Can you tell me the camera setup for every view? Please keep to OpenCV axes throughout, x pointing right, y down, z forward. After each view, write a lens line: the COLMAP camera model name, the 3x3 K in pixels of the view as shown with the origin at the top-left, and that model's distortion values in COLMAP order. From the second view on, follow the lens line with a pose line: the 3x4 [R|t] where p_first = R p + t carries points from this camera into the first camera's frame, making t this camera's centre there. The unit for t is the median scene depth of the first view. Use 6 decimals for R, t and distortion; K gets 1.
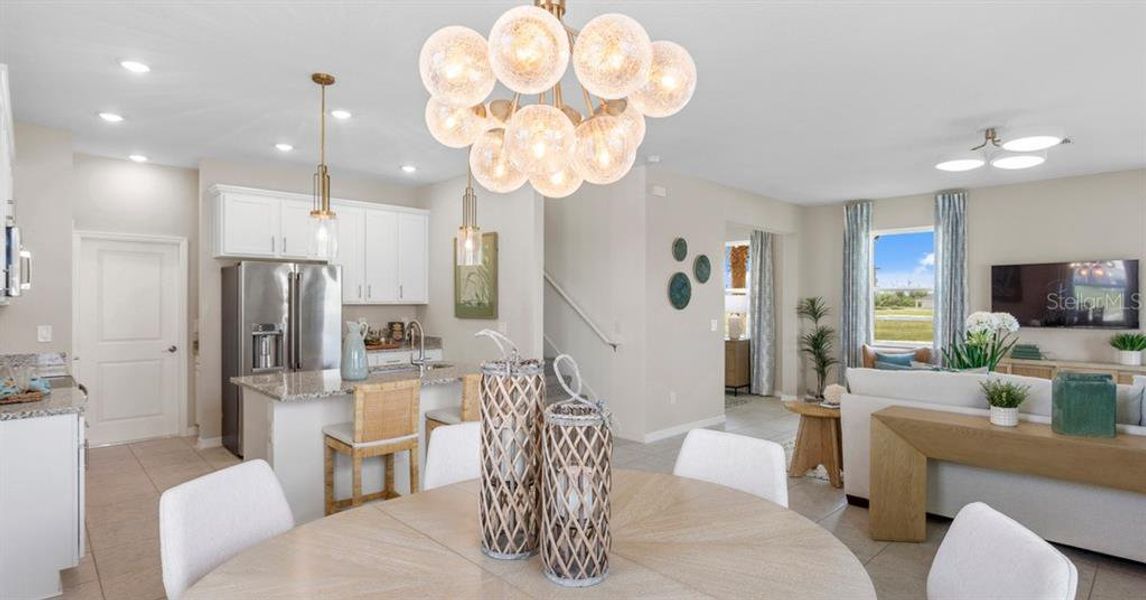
lens RADIAL K [[574.9, 0, 564.2], [0, 574.9, 302.4], [0, 0, 1]] dist [-0.000384, 0.001044]
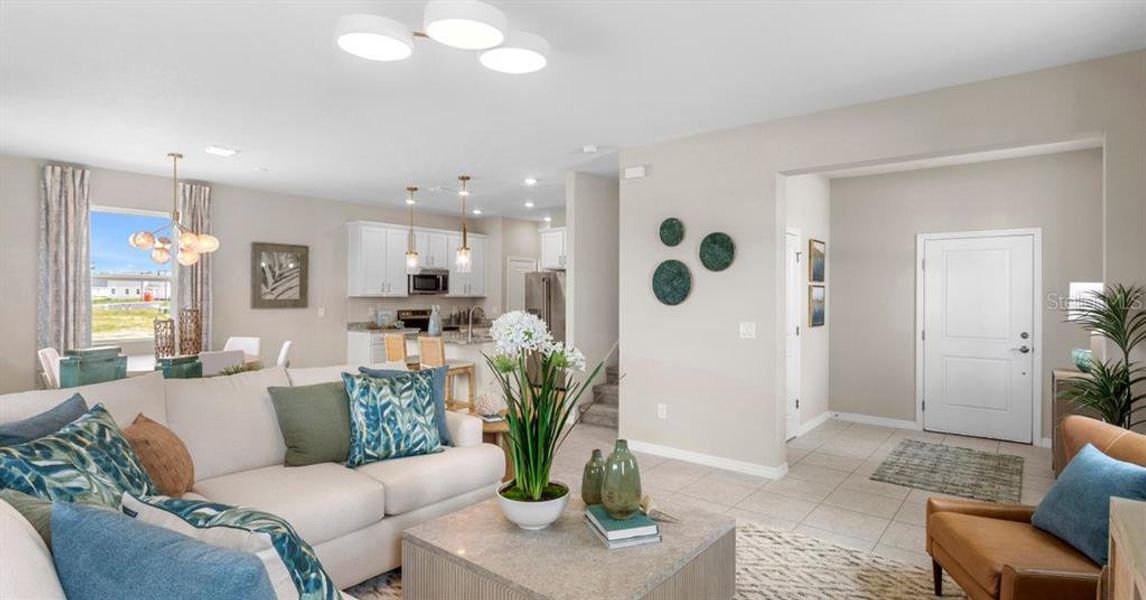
lens RADIAL K [[569.3, 0, 575.1], [0, 569.3, 293.9], [0, 0, 1]] dist [-0.008608, 0.000204]
pose [[0.138164, -0.004378, -0.990400, 1.073202], [-0.007334, 0.999958, -0.005443, 0.001282], [0.990382, 0.008015, 0.138127, 0.813563]]
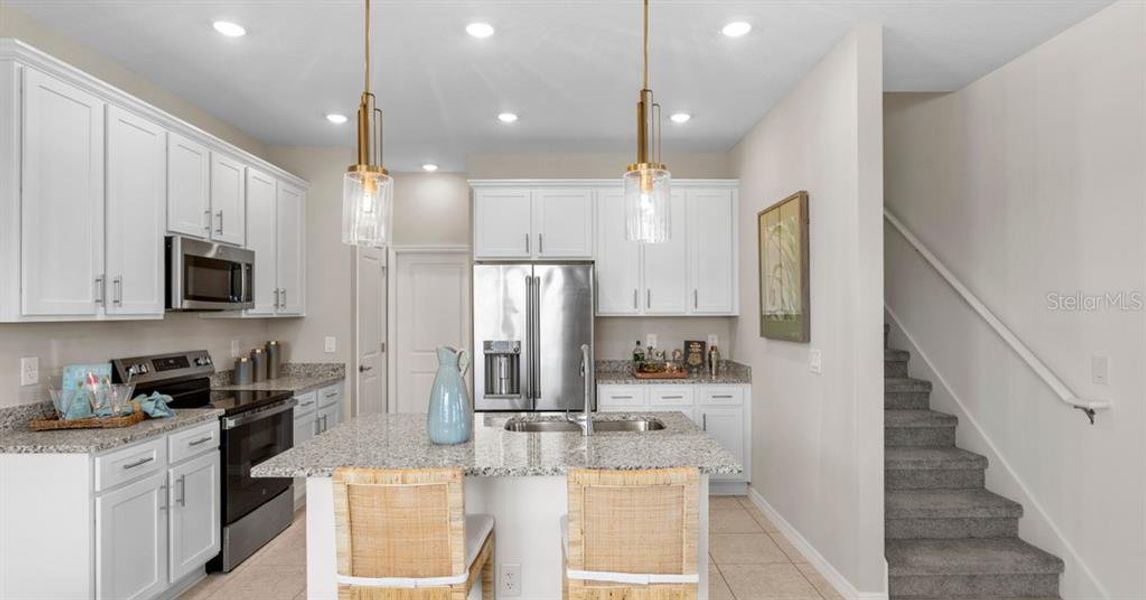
lens RADIAL K [[573.5, 0, 574.5], [0, 573.5, 309.6], [0, 0, 1]] dist [-0.008091, 0.000911]
pose [[0.734971, -0.005517, -0.678076, 0.099914], [0.002189, 0.999981, -0.005762, -0.001293], [0.678095, 0.002751, 0.734970, 0.436652]]
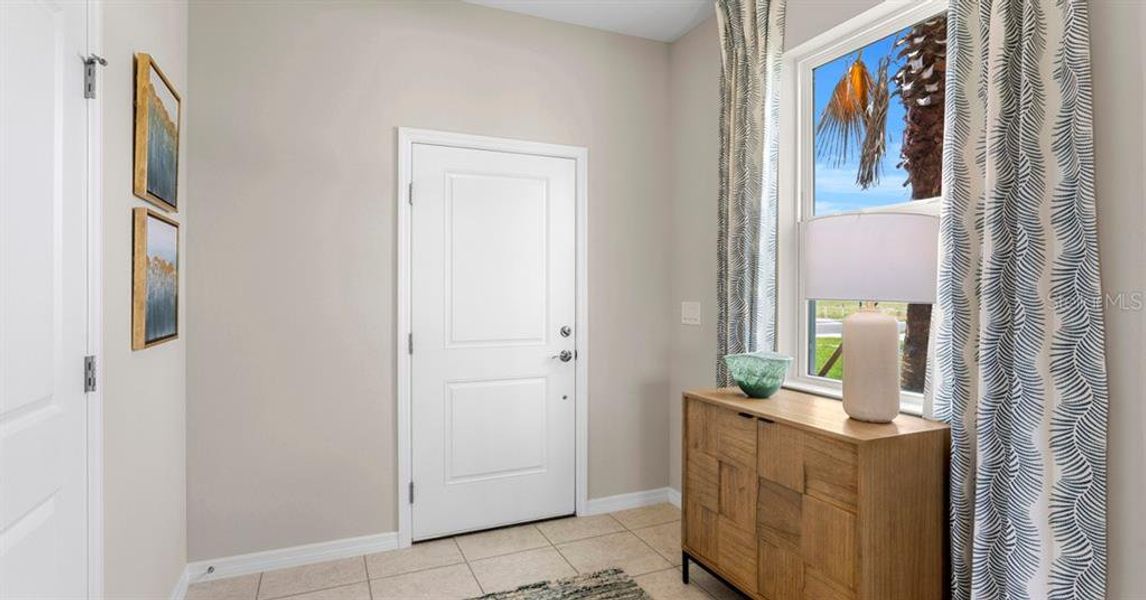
lens RADIAL K [[569.3, 0, 575.1], [0, 569.3, 293.9], [0, 0, 1]] dist [-0.008608, 0.000204]
pose [[0.946444, -0.001068, -0.322867, 0.404105], [0.001718, 0.999997, 0.001729, 0.023350], [0.322864, -0.002191, 0.946443, 1.181189]]
